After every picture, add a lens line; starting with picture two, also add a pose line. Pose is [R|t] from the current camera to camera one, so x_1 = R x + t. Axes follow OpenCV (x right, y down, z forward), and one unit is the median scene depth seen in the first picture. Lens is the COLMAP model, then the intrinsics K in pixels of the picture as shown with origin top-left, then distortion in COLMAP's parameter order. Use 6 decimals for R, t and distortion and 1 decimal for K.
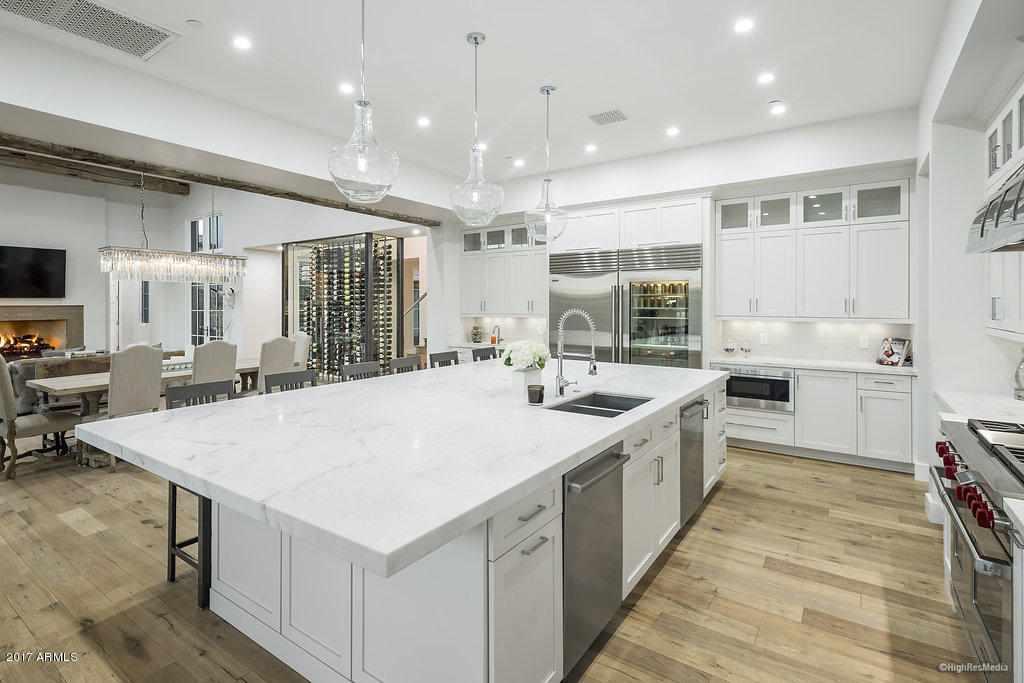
lens RADIAL K [[506.9, 0, 471.4], [0, 506.9, 304.4], [0, 0, 1]] dist [-0.004124, -0.002110]
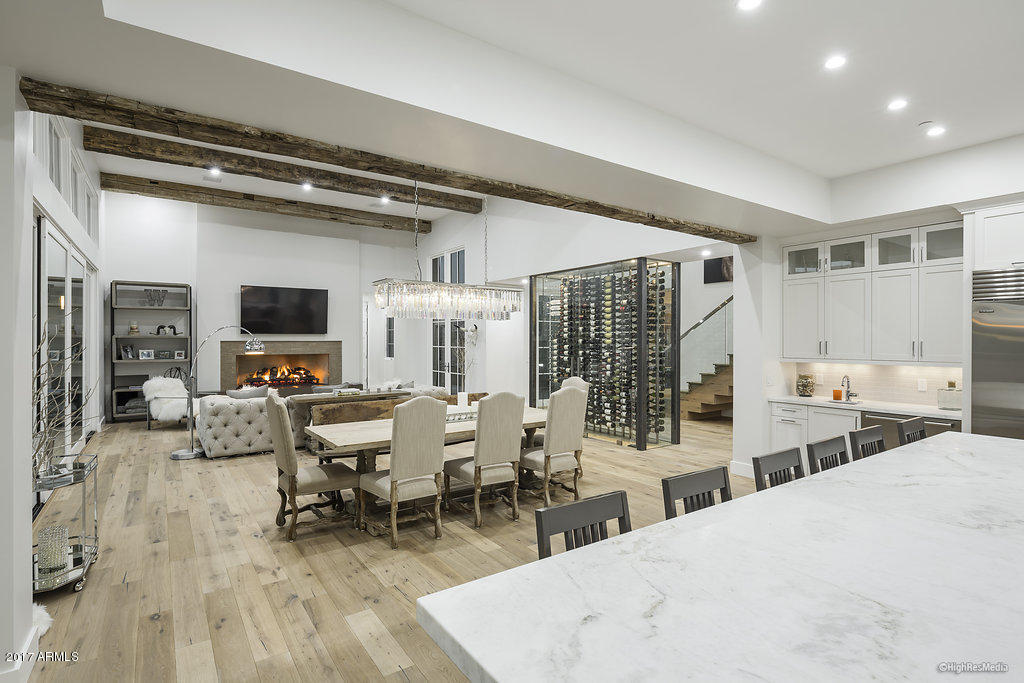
lens RADIAL K [[505.2, 0, 526.2], [0, 505.2, 342.2], [0, 0, 1]] dist [0.000873, -0.000345]
pose [[0.957926, 0.005030, -0.286972, -0.140097], [-0.003120, 0.999970, 0.007113, -0.006981], [0.286999, -0.005918, 0.957913, 0.140968]]
